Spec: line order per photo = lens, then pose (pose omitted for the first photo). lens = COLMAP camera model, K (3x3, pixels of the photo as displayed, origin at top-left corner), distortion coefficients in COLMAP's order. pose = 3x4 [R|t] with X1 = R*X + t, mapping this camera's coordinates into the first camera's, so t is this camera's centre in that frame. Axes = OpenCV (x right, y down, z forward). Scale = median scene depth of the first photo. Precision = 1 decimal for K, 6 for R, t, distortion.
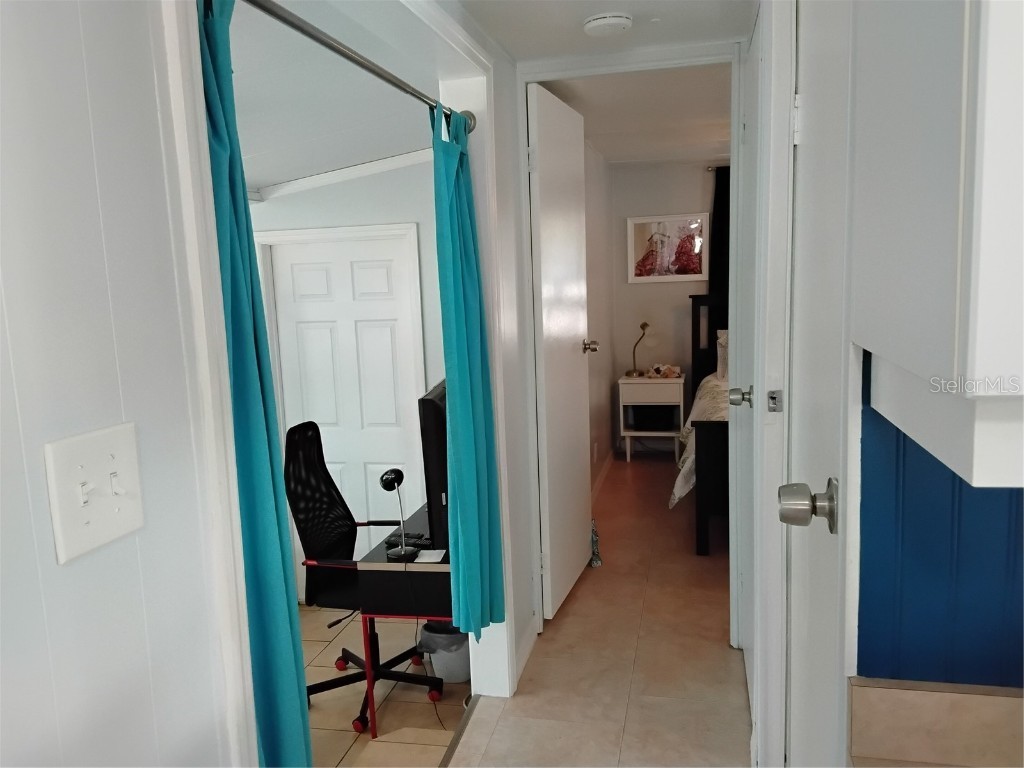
lens RADIAL K [[795.4, 0, 512.0], [0, 795.4, 384.0], [0, 0, 1]] dist [0.122640, -0.163289]
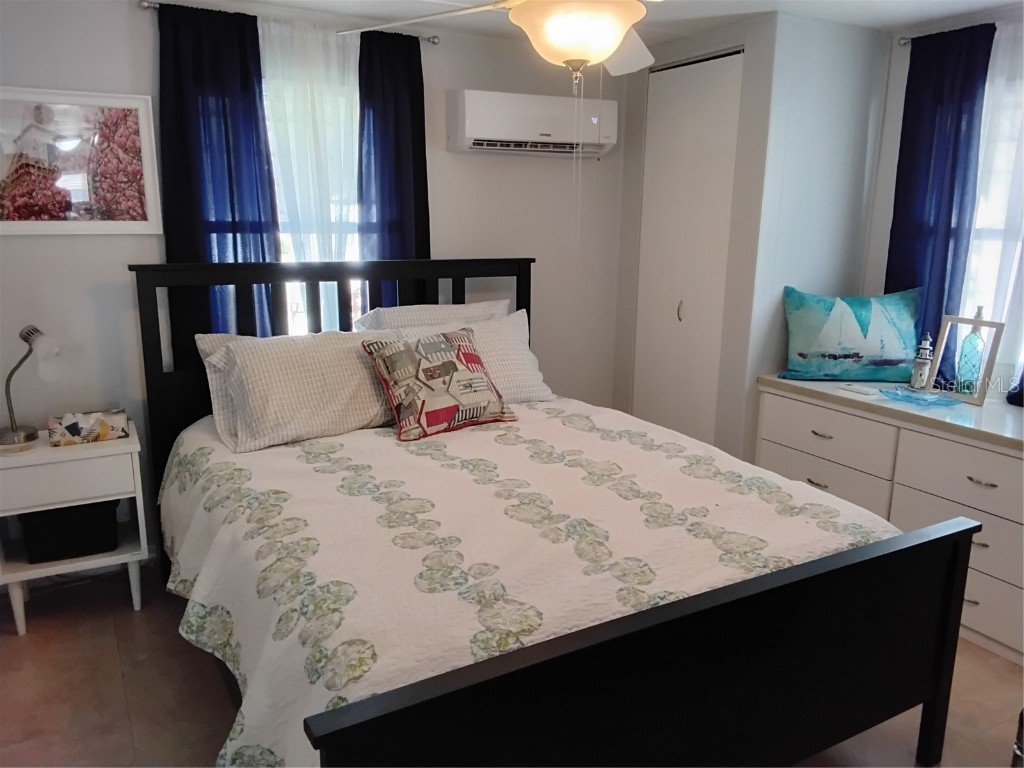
lens RADIAL K [[795.4, 0, 512.0], [0, 795.4, 384.0], [0, 0, 1]] dist [0.122640, -0.163289]
pose [[0.738720, -0.102060, 0.666241, 0.058779], [0.057036, 0.994389, 0.089087, -0.069727], [-0.671595, -0.027811, 0.740396, 0.479997]]
